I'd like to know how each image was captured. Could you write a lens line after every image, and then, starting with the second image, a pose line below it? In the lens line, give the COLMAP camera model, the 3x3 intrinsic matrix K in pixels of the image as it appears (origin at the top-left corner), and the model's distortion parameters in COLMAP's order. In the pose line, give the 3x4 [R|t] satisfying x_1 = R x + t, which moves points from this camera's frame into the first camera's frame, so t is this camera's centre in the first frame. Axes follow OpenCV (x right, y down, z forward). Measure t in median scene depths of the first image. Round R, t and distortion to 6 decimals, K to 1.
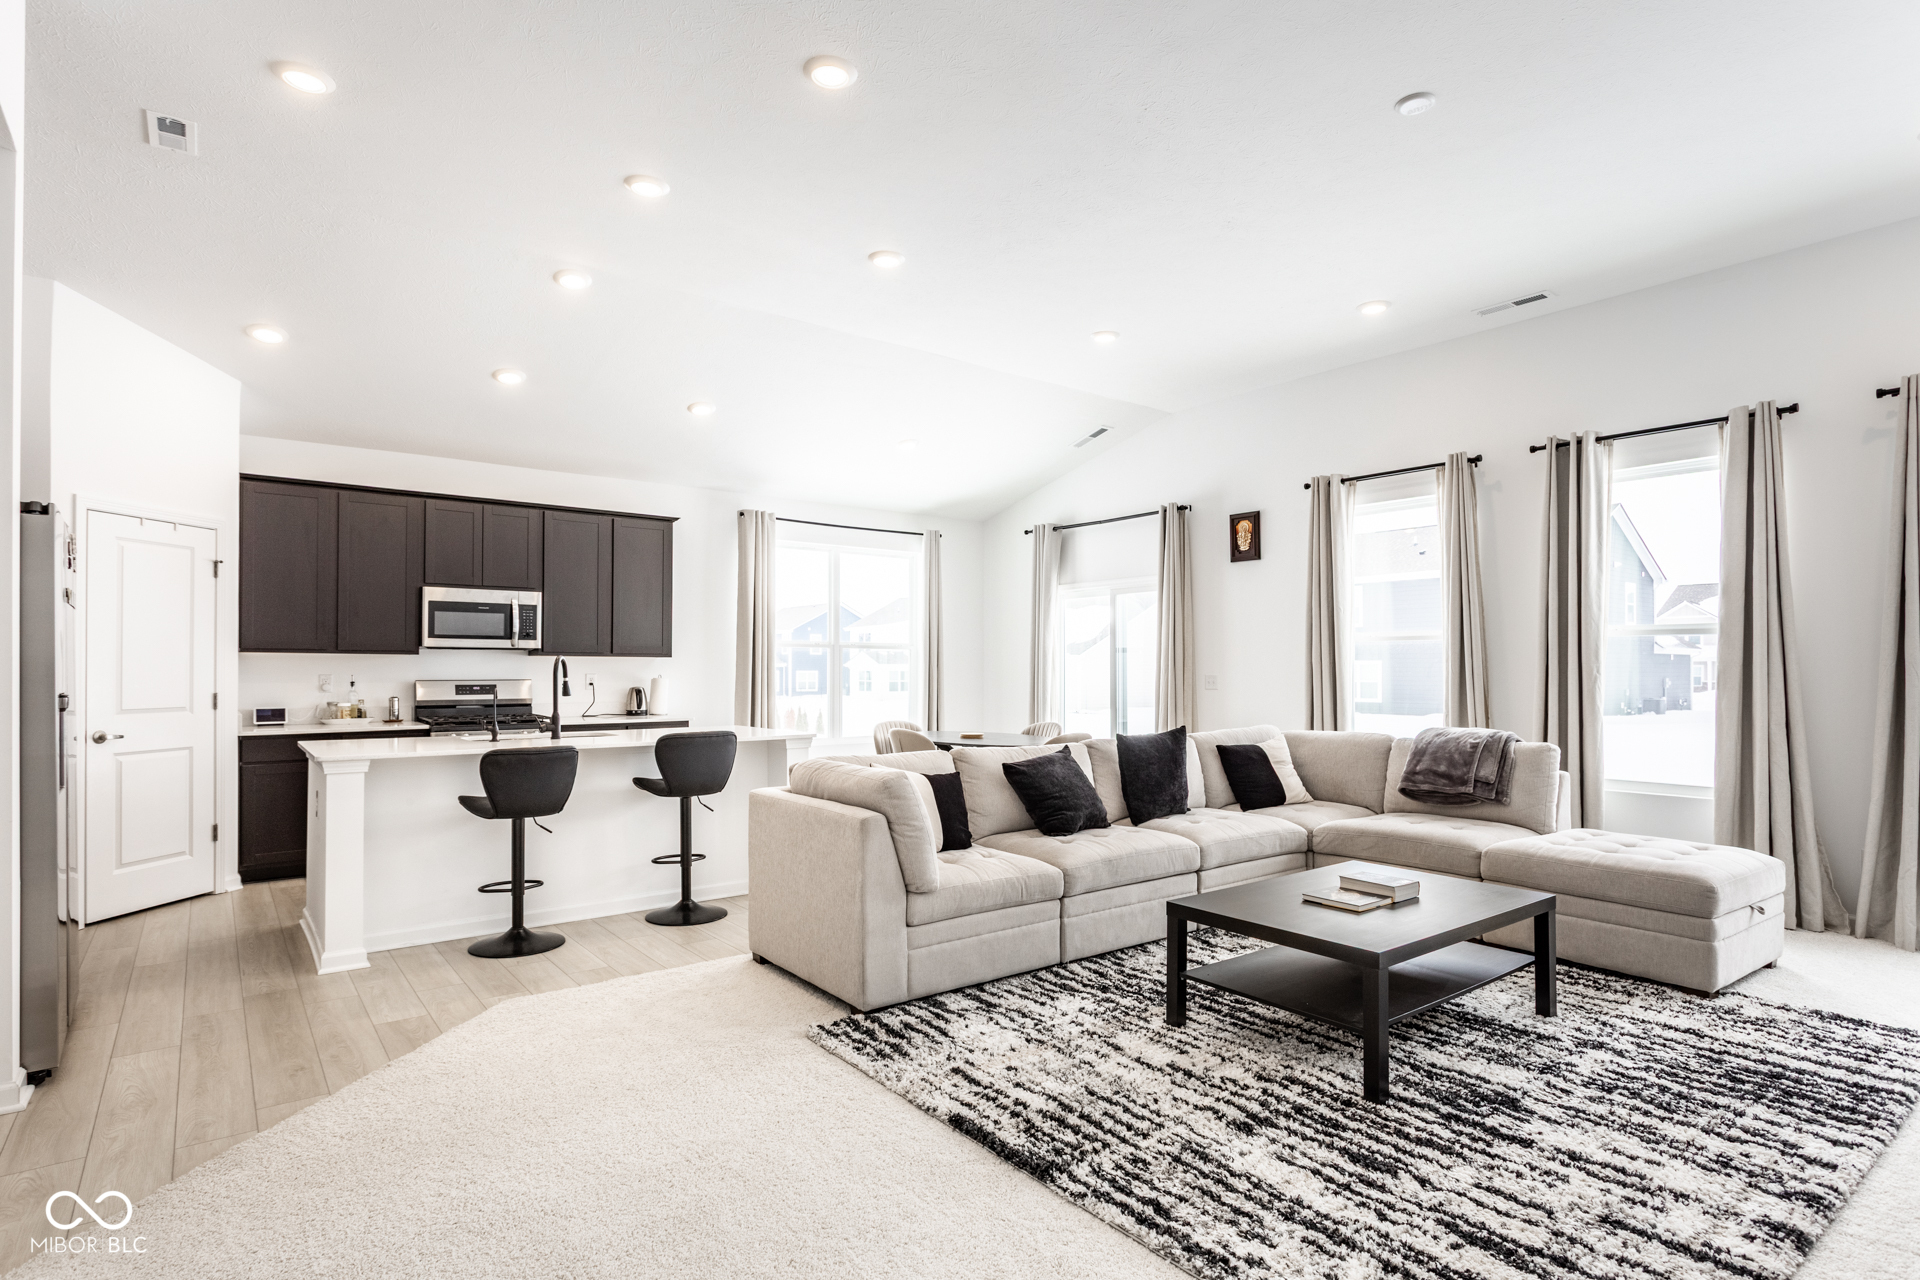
lens RADIAL K [[973.5, 0, 959.2], [0, 973.5, 668.4], [0, 0, 1]] dist [0.002069, 0.000149]
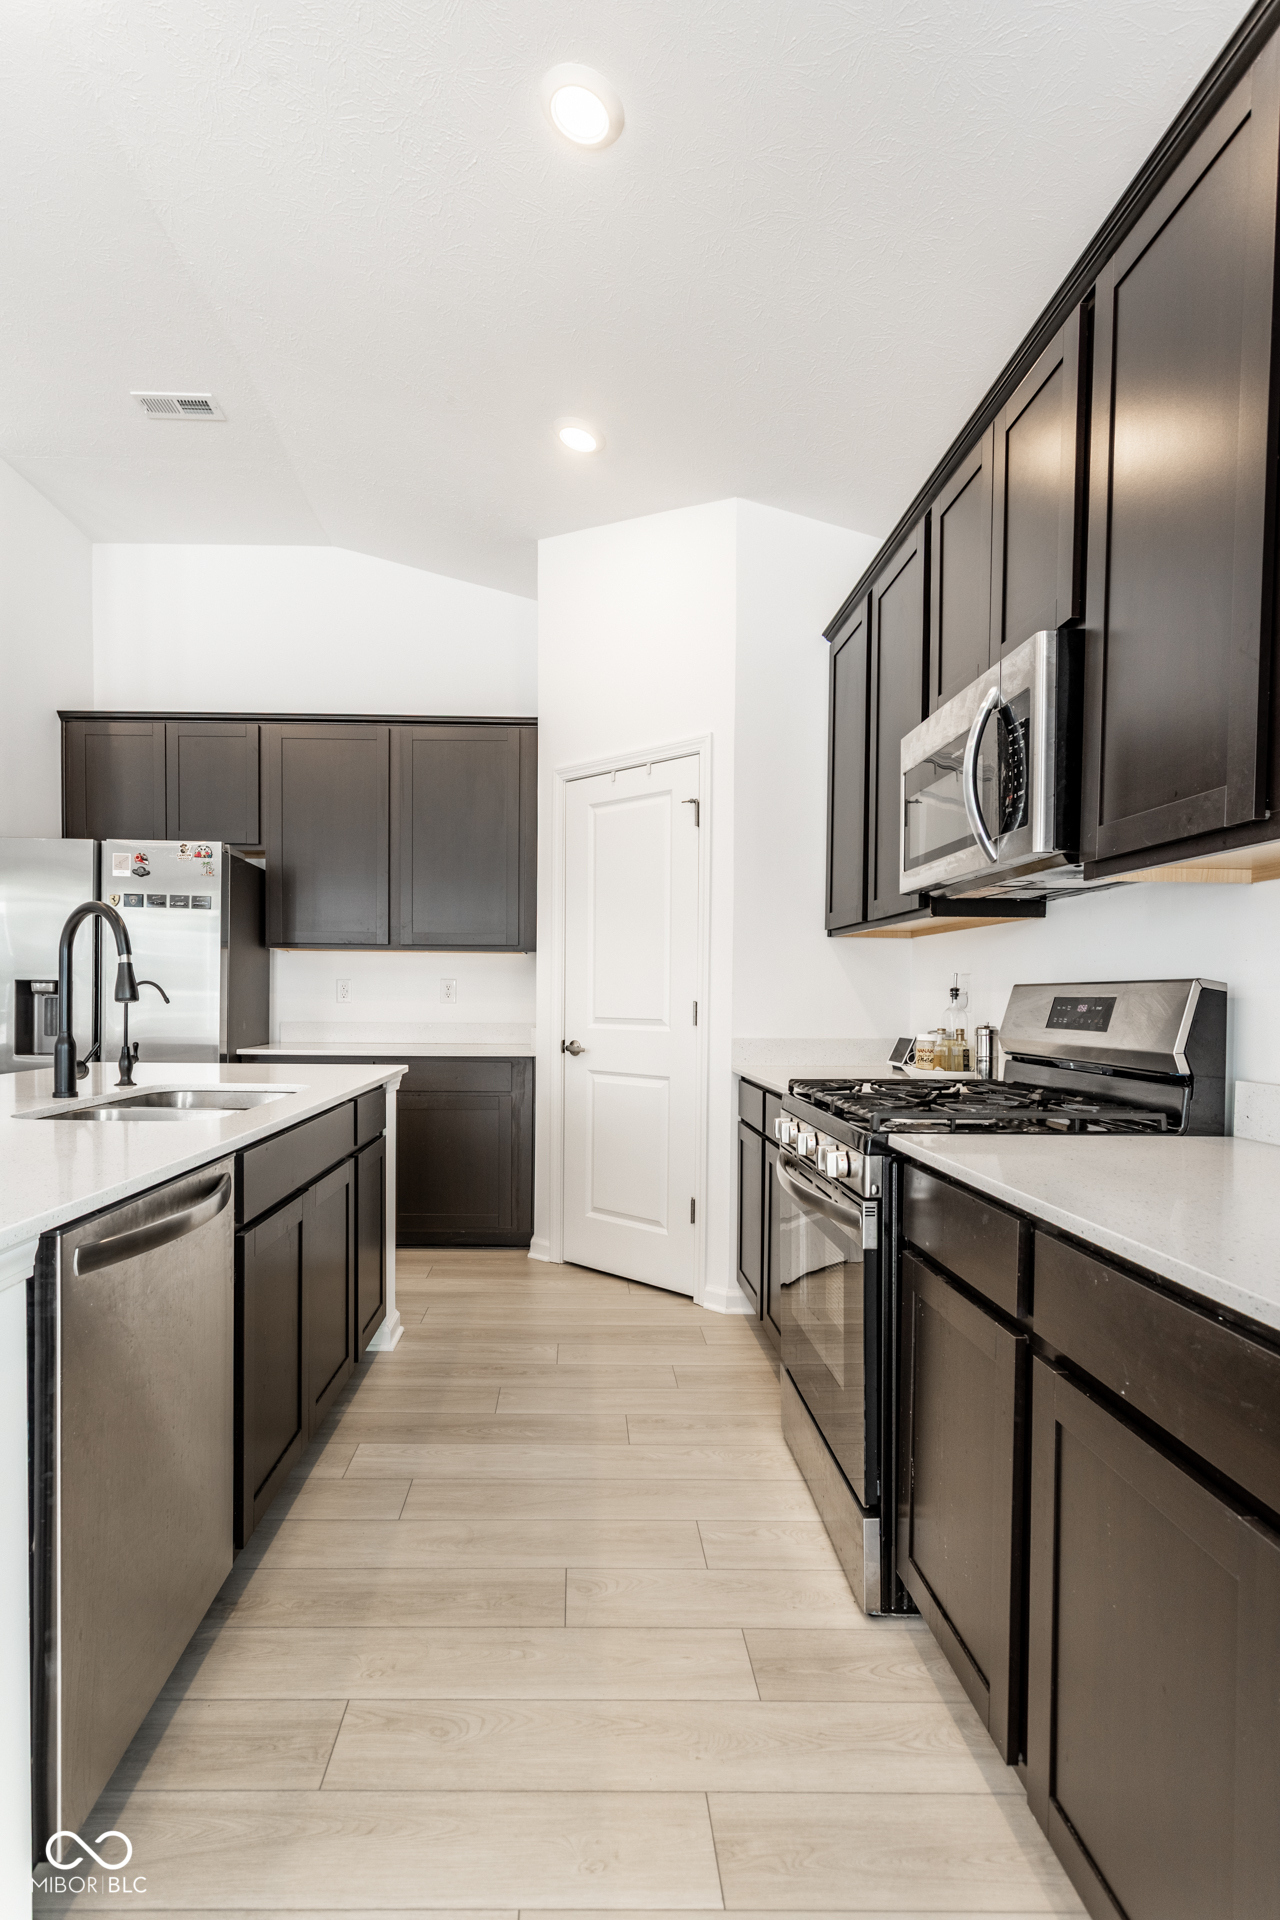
lens RADIAL K [[954.1, 0, 581.6], [0, 954.1, 1023.0], [0, 0, 1]] dist [-0.000561, 0.000189]
pose [[-0.608807, 0.013342, -0.793206, -0.172139], [-0.013933, 0.999524, 0.027507, 0.020066], [0.793196, 0.027799, -0.608332, 1.143844]]
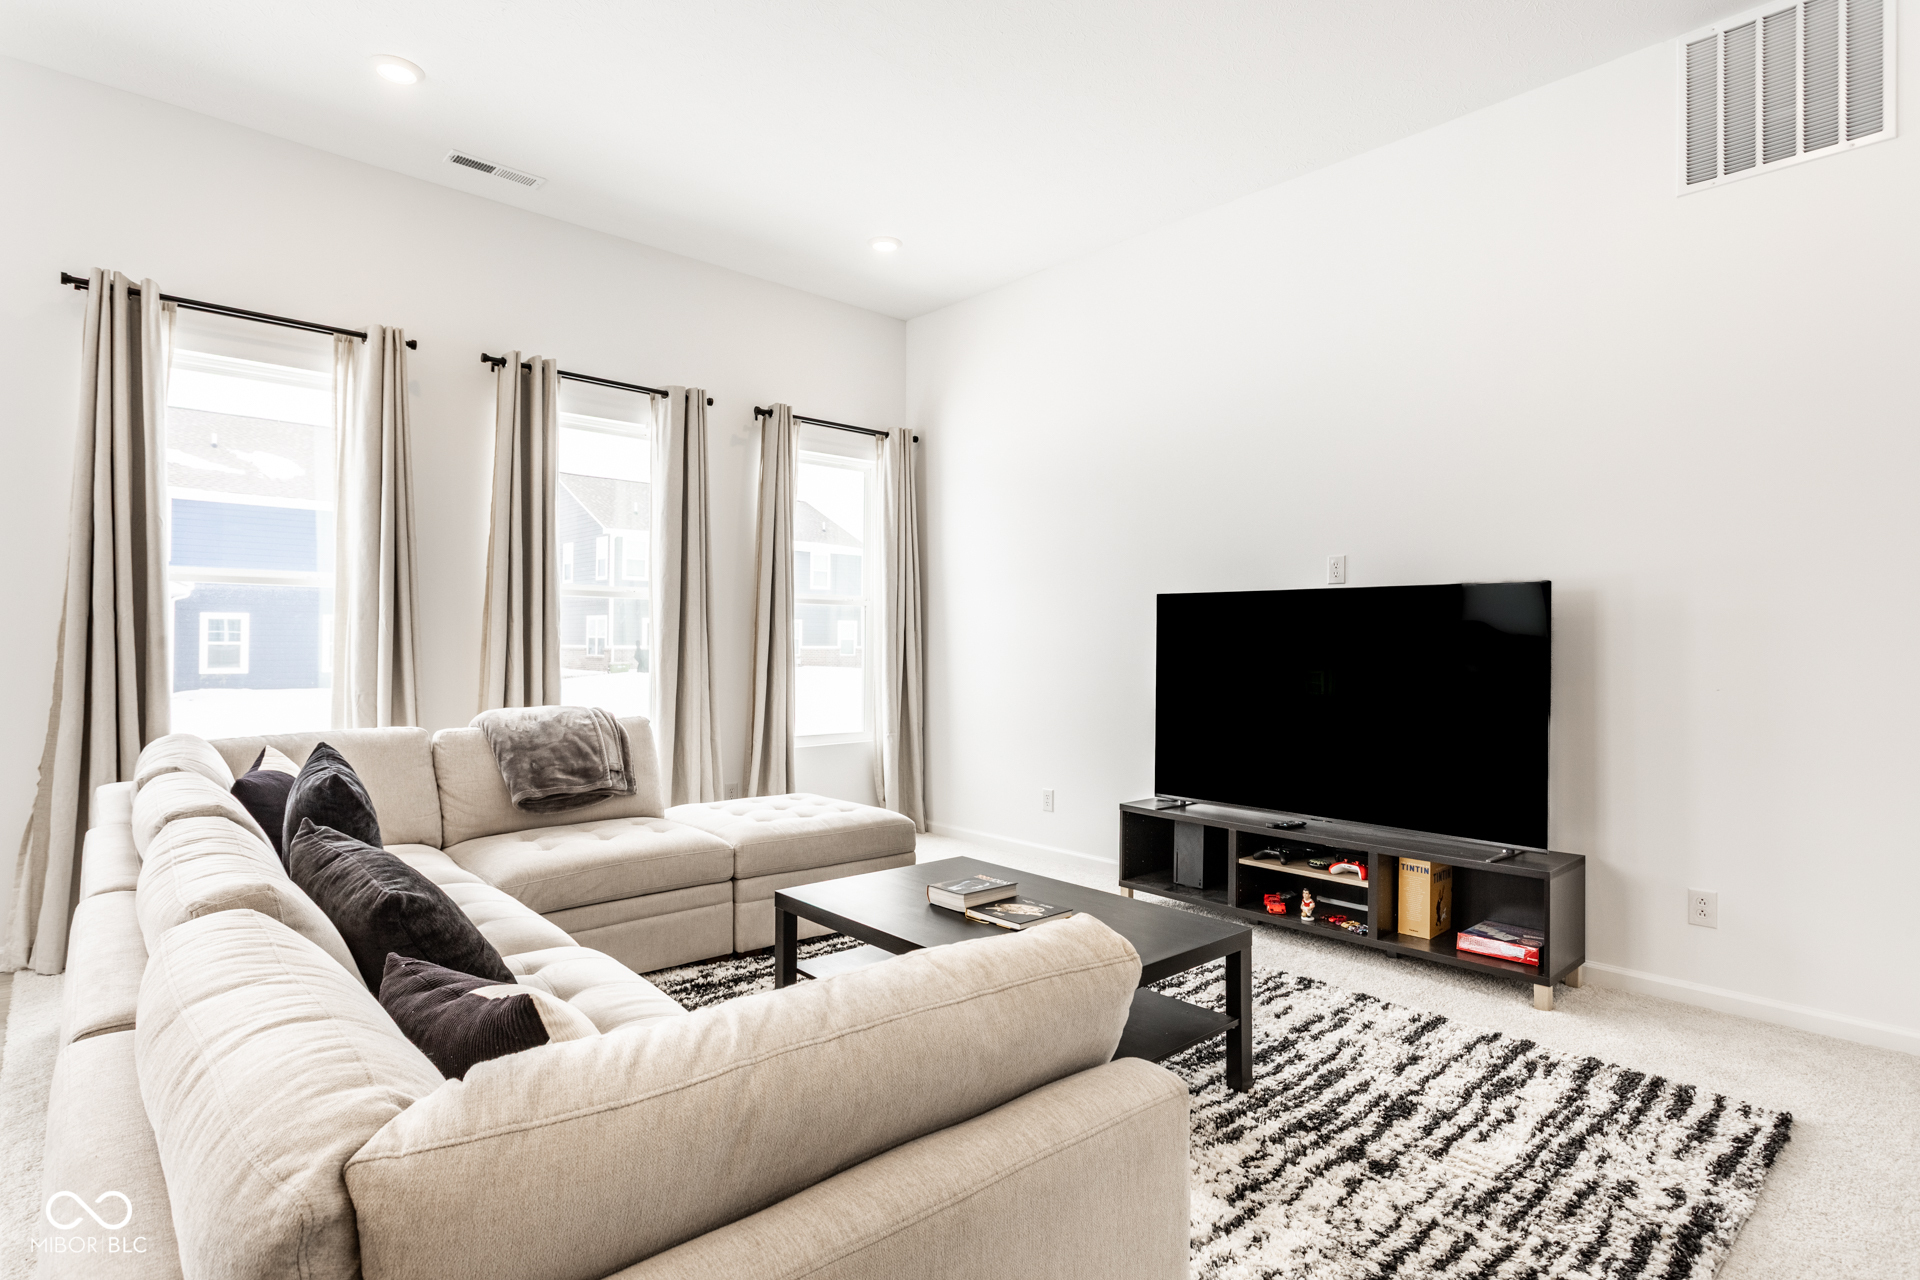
lens RADIAL K [[981.0, 0, 960.0], [0, 981.0, 640.0], [0, 0, 1]] dist [-0.011922, -0.000434]
pose [[-0.074207, 0.004209, 0.997234, -0.216132], [-0.005734, 0.999973, -0.004647, 0.008602], [-0.997226, -0.006063, -0.074181, 0.589326]]
